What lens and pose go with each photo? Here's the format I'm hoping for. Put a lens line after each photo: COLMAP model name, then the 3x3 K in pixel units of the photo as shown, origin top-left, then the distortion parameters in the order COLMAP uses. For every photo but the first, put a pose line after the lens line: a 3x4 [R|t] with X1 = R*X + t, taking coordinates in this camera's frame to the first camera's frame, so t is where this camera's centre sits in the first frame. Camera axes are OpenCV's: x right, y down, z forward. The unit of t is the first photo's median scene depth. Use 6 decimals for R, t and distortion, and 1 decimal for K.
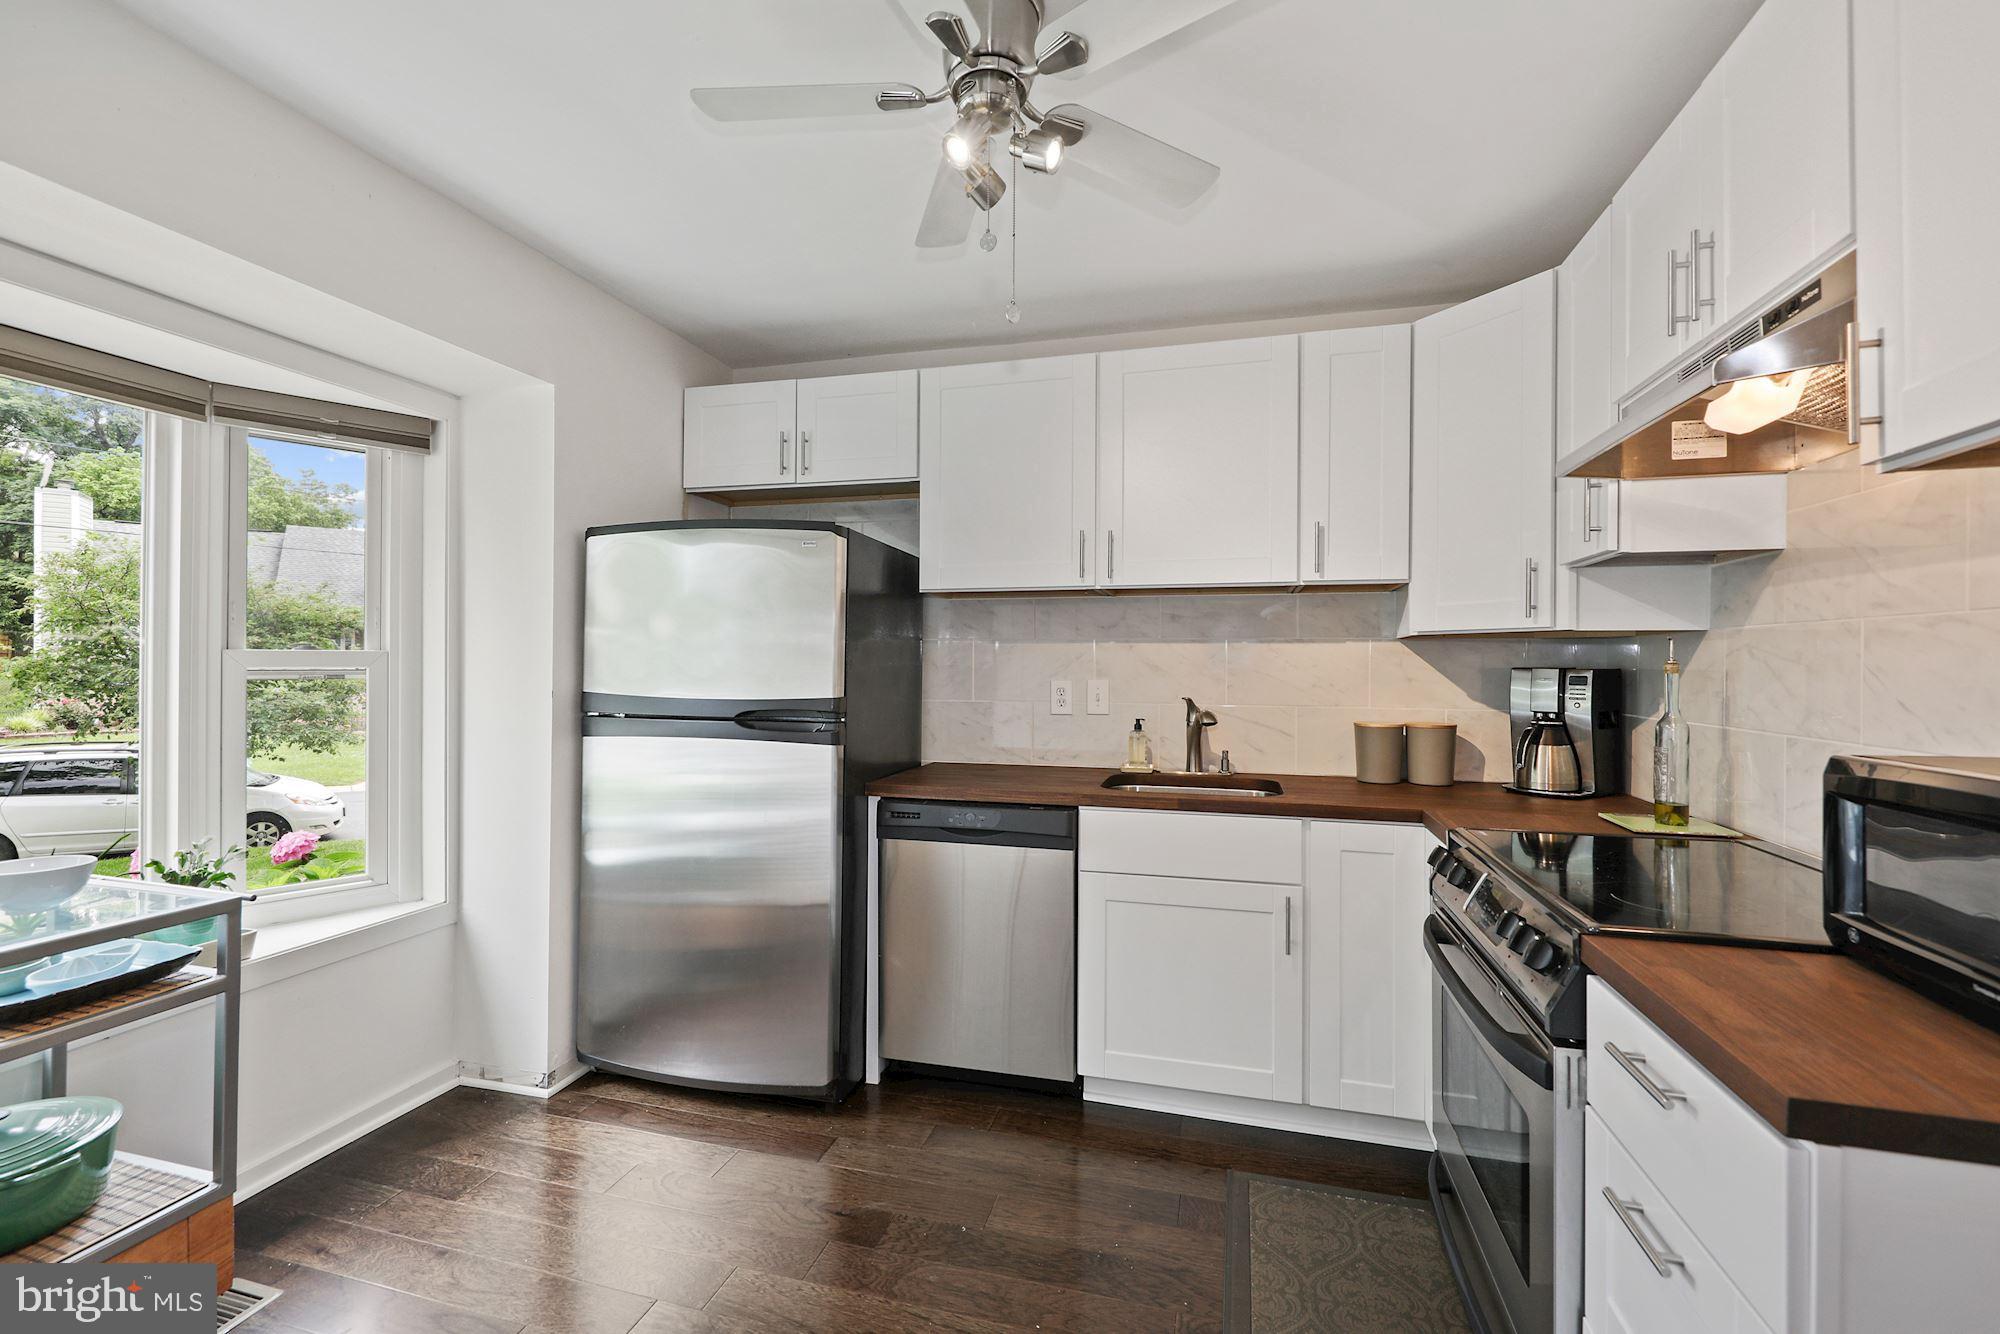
lens RADIAL K [[848.2, 0, 1001.2], [0, 848.2, 662.2], [0, 0, 1]] dist [-0.001695, -0.000091]
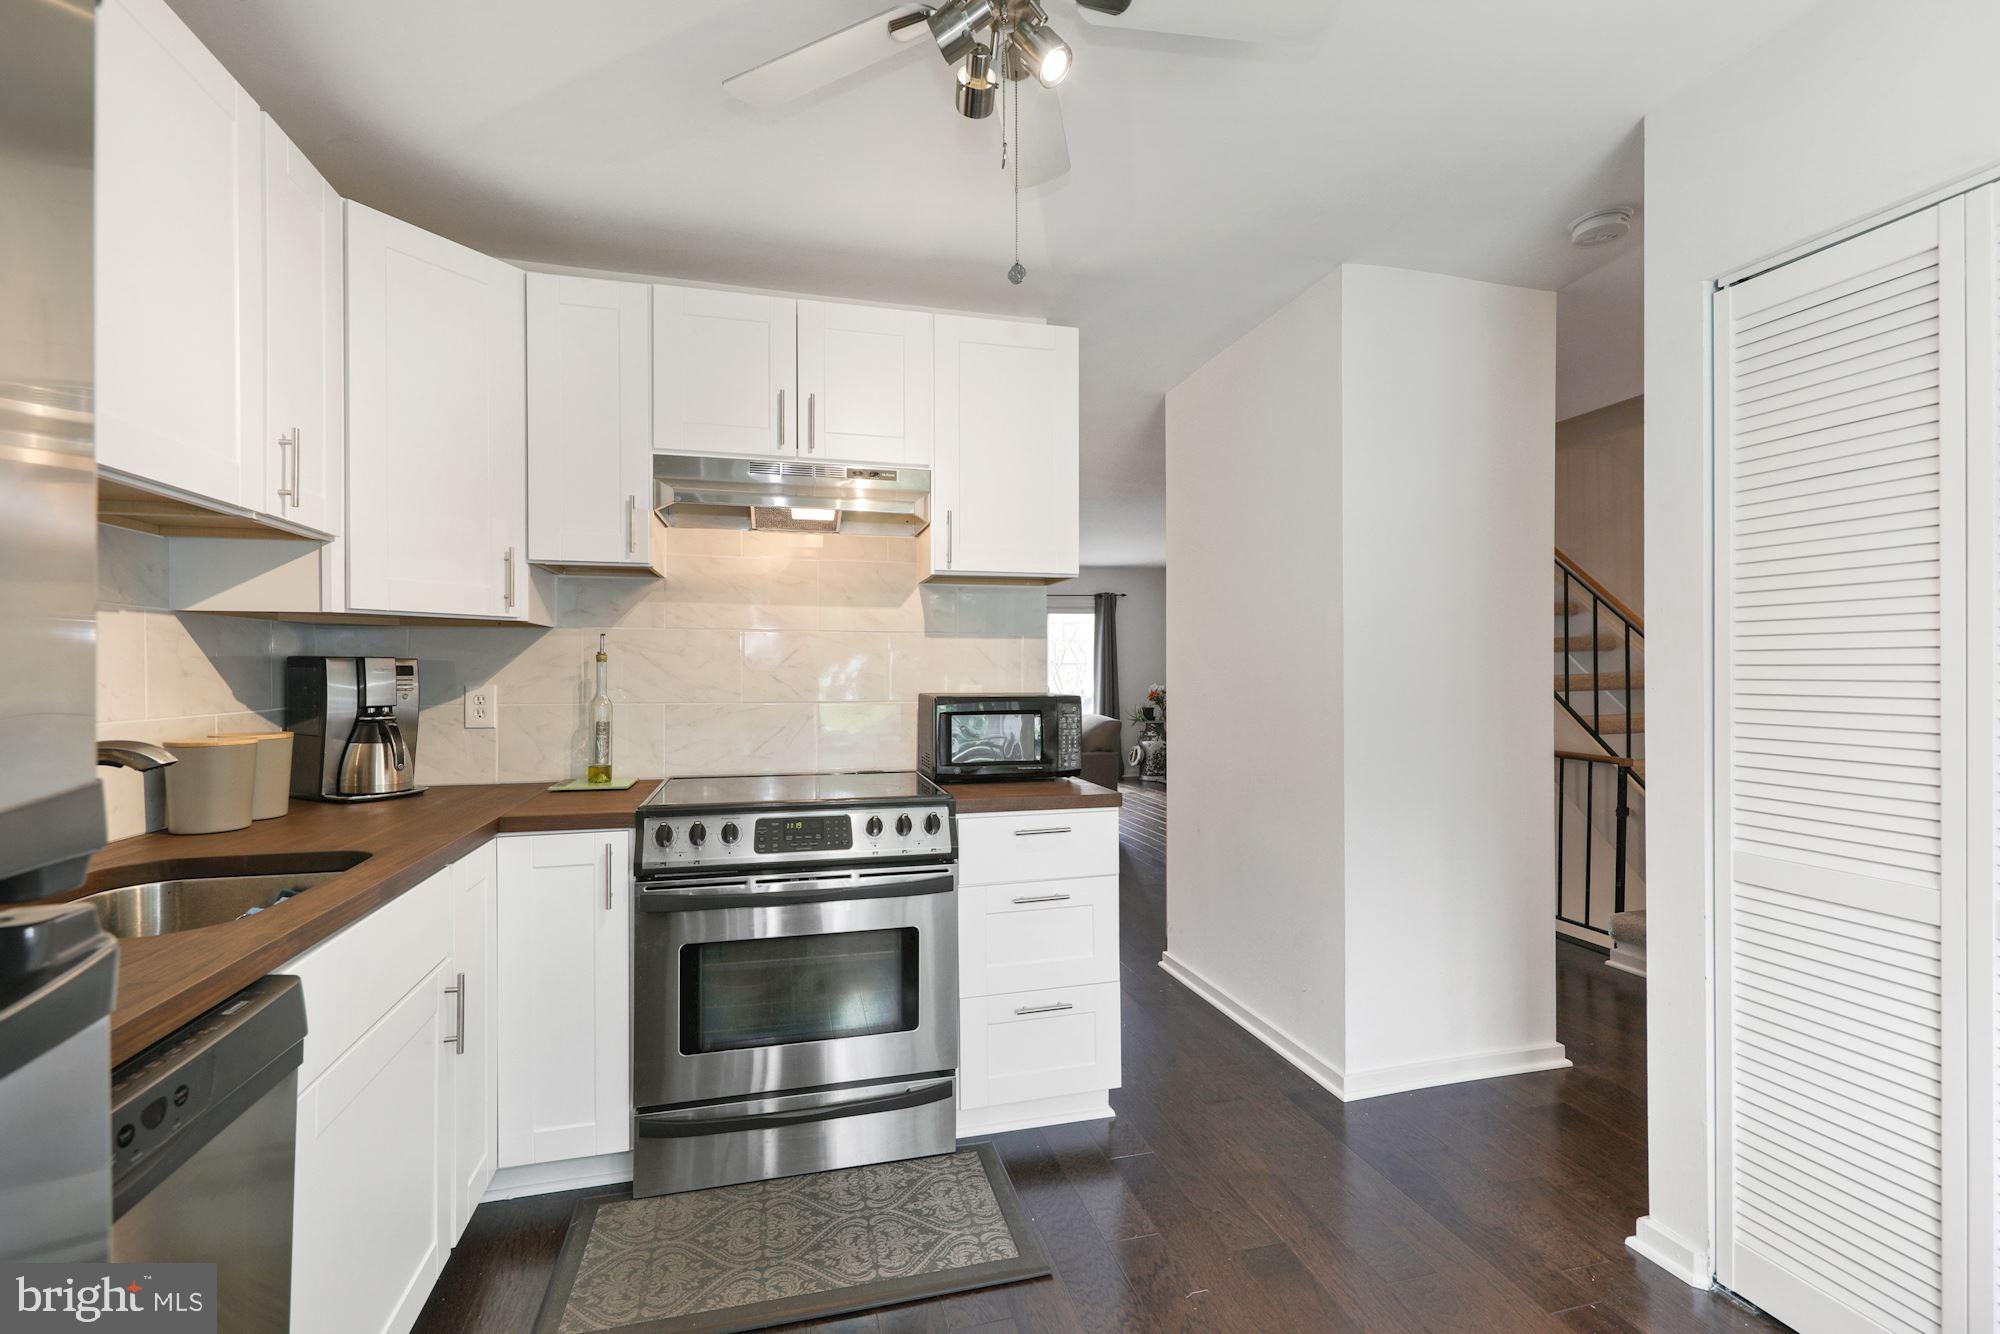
lens RADIAL K [[848.2, 0, 998.7], [0, 848.2, 671.0], [0, 0, 1]] dist [-0.001695, -0.000091]
pose [[-0.506577, -0.000942, 0.862194, -0.633095], [-0.003962, 0.999991, -0.001235, 0.027940], [-0.862185, -0.004042, -0.506577, 1.207142]]
